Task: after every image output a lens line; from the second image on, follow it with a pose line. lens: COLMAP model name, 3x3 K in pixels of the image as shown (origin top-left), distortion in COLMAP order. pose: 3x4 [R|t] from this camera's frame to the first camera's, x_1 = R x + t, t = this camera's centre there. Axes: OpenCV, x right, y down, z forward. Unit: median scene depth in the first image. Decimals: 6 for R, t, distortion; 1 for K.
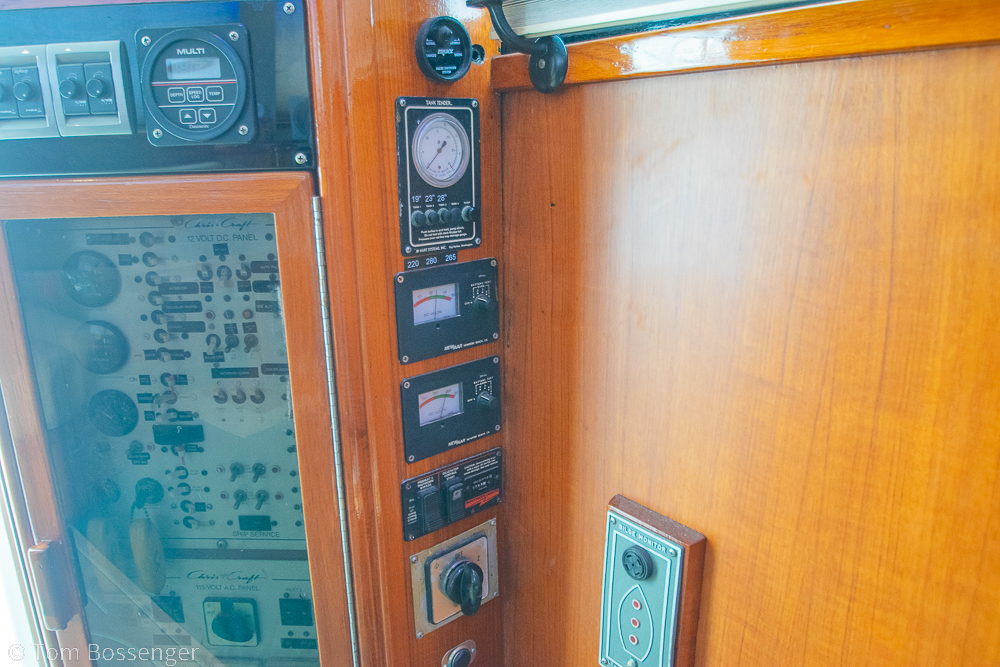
lens RADIAL K [[725.2, 0, 500.3], [0, 725.2, 337.0], [0, 0, 1]] dist [-0.022886, -0.014532]
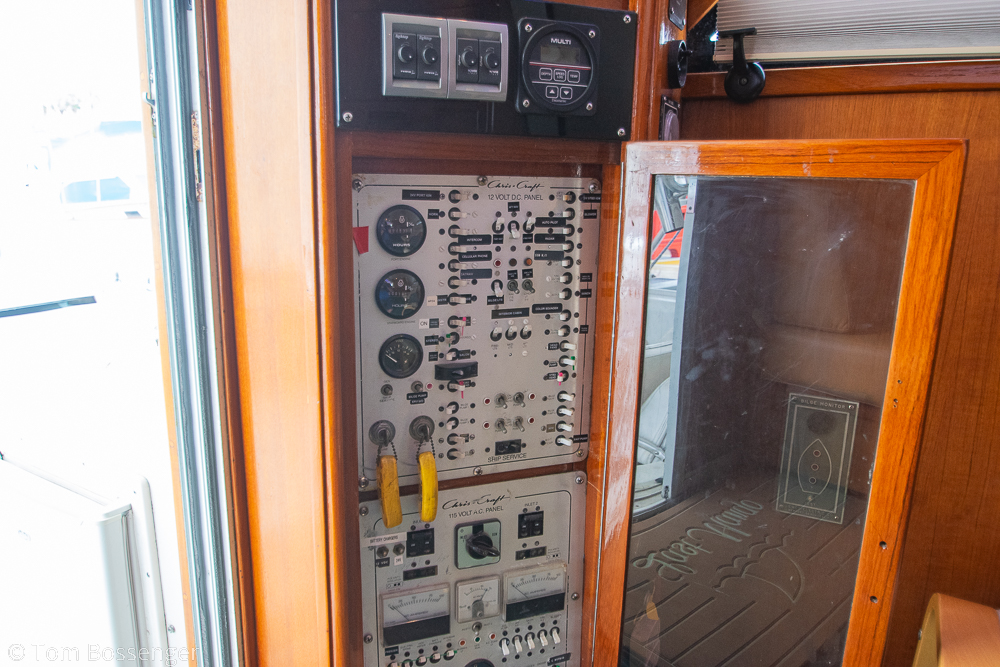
lens RADIAL K [[704.4, 0, 500.6], [0, 704.4, 333.4], [0, 0, 1]] dist [-0.024825, -0.006177]
pose [[0.914158, -0.047444, 0.402573, -0.862476], [0.071346, 0.996455, -0.044578, 0.135180], [-0.399031, 0.069473, 0.914302, -0.045359]]
